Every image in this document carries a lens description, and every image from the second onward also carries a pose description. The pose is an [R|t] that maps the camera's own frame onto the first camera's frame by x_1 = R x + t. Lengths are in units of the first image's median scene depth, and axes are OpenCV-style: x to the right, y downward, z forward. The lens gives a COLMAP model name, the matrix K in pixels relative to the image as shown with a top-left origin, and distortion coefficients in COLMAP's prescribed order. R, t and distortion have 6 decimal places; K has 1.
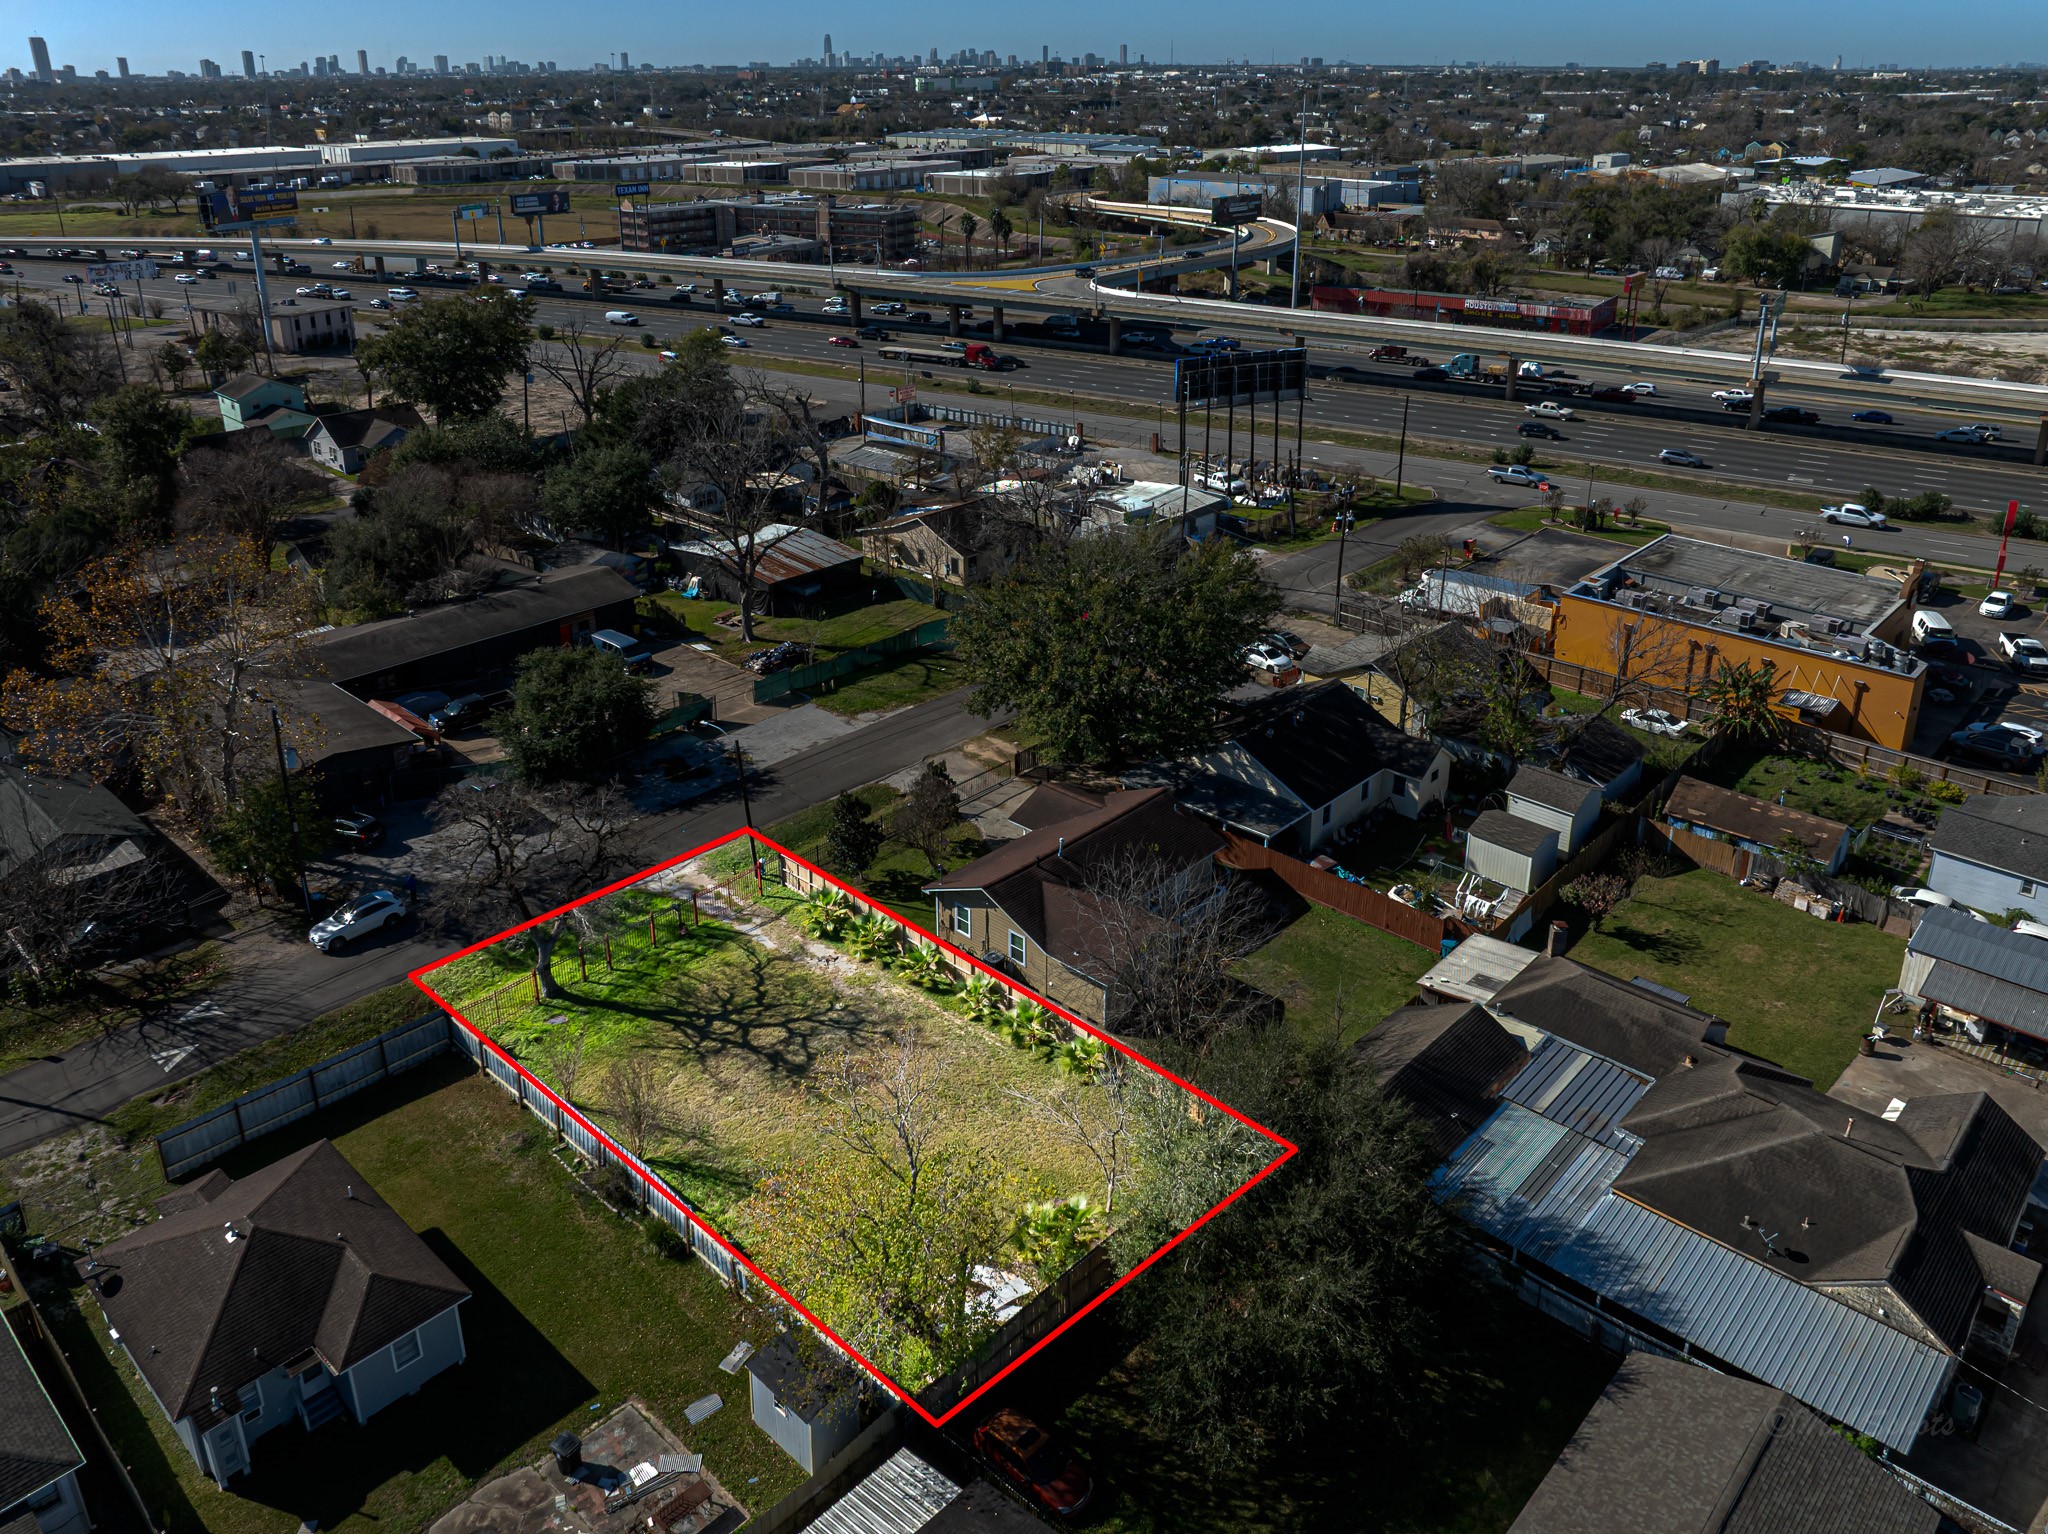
lens RADIAL K [[1444.0, 0, 1026.9], [0, 1444.0, 756.0], [0, 0, 1]] dist [-0.035791, -0.000252]
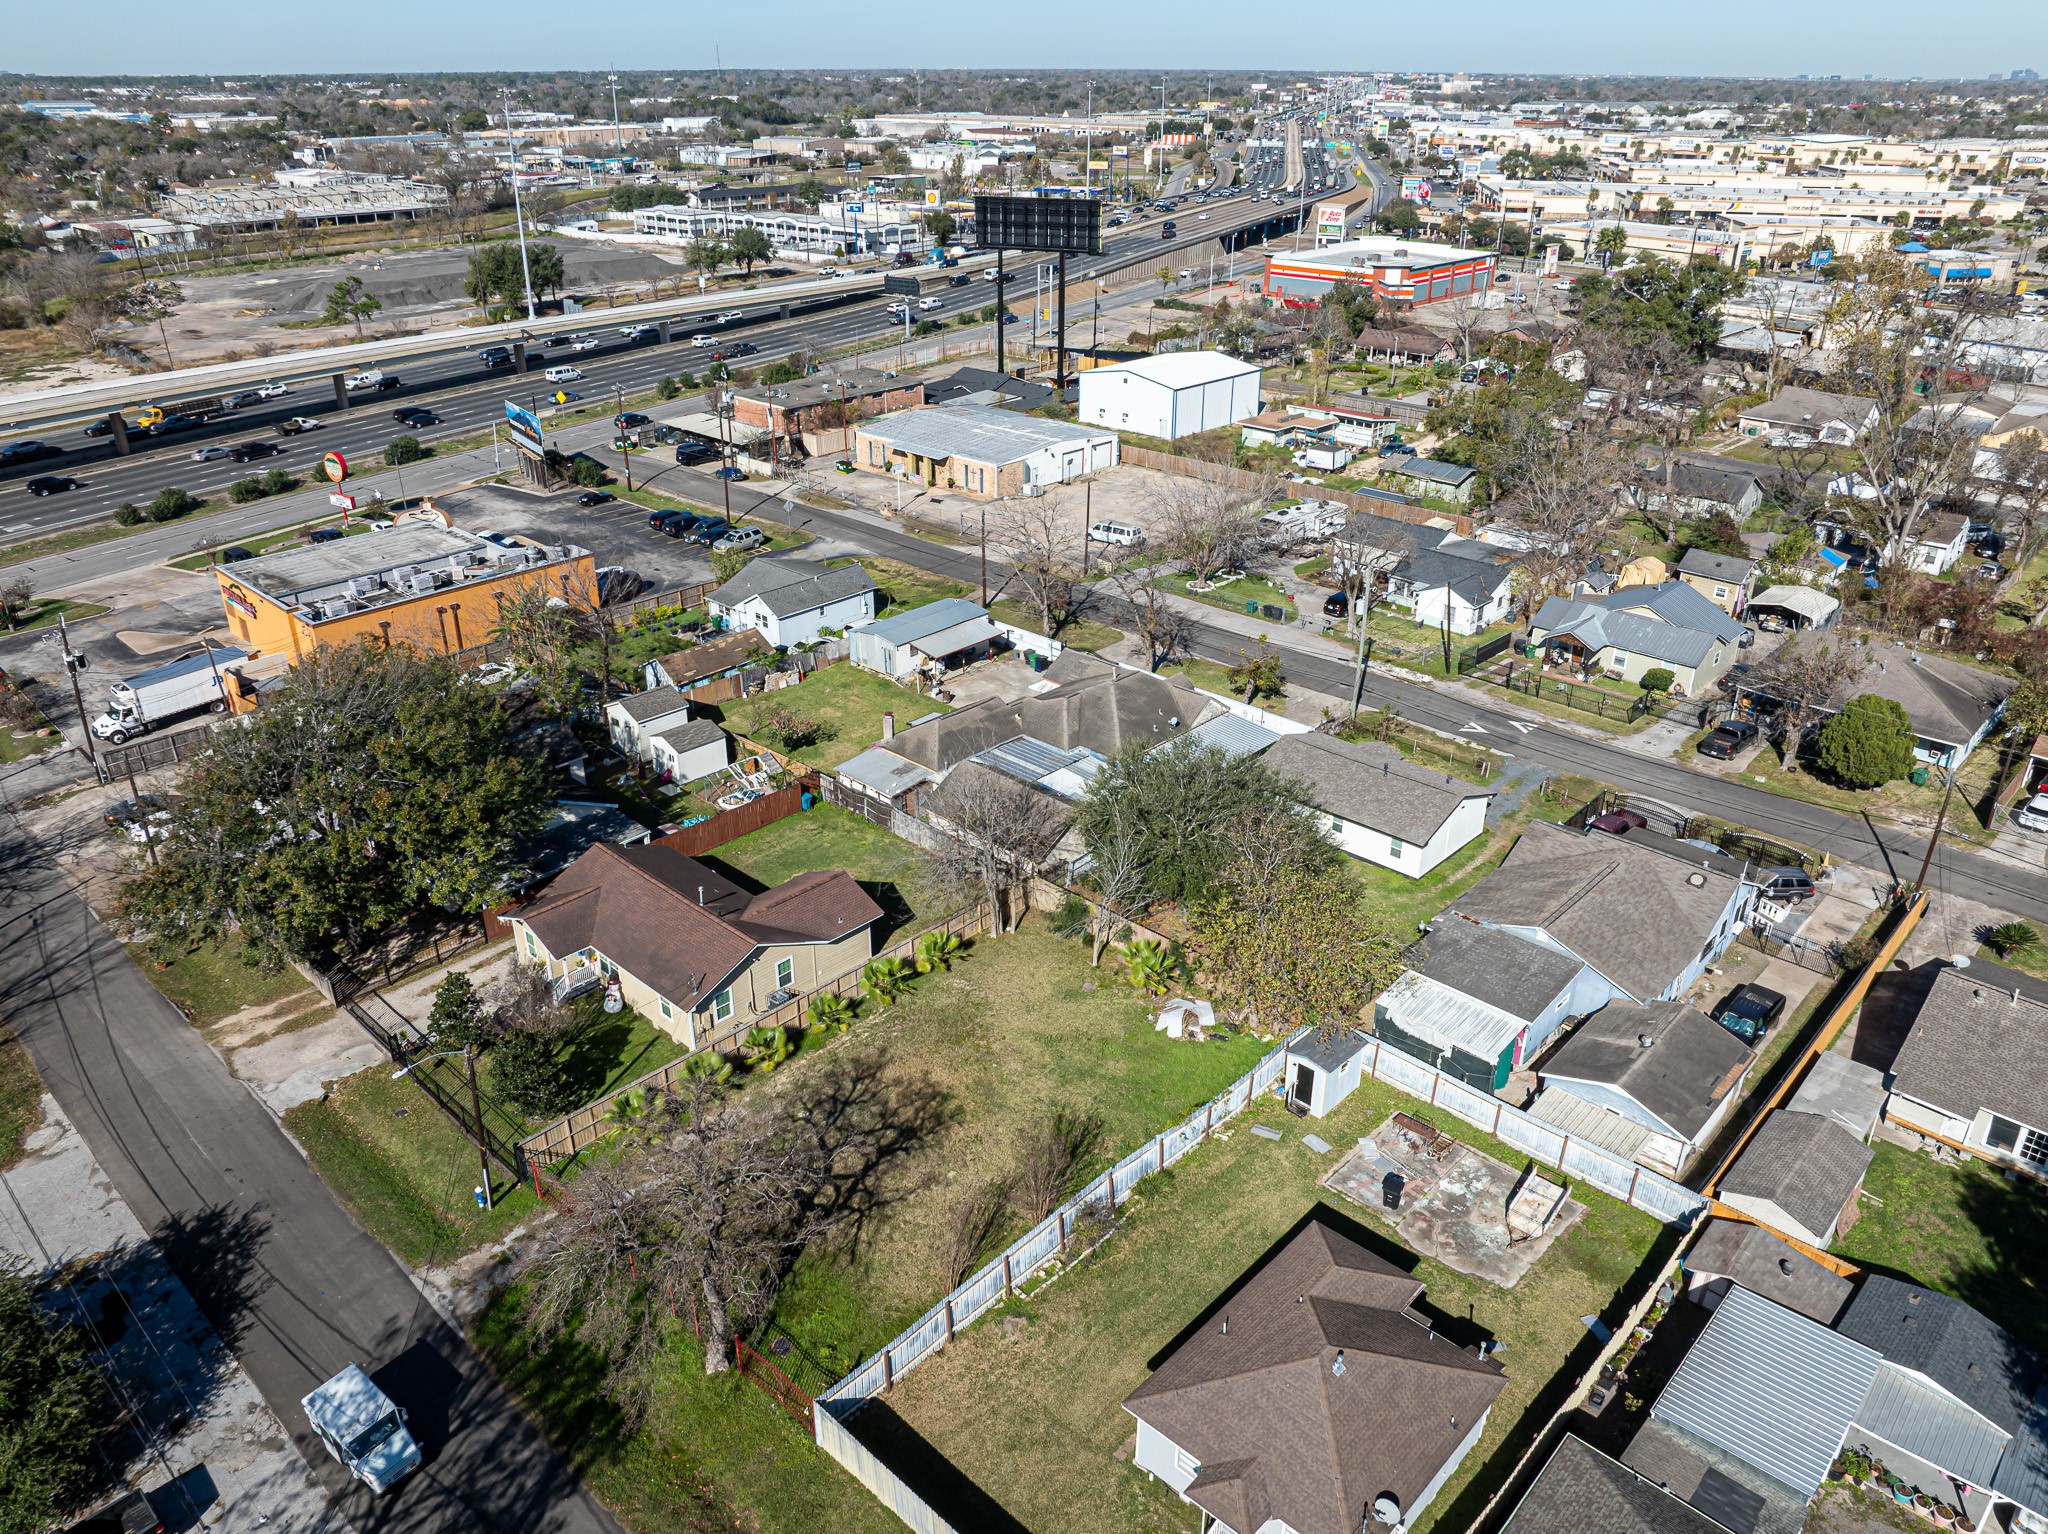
lens RADIAL K [[1429.5, 0, 1029.2], [0, 1429.5, 772.0], [0, 0, 1]] dist [-0.032576, -0.000885]
pose [[0.004576, -0.440559, 0.897712, -0.569764], [0.432073, 0.810469, 0.395542, -0.207022], [-0.901827, 0.386067, 0.194063, 0.385270]]
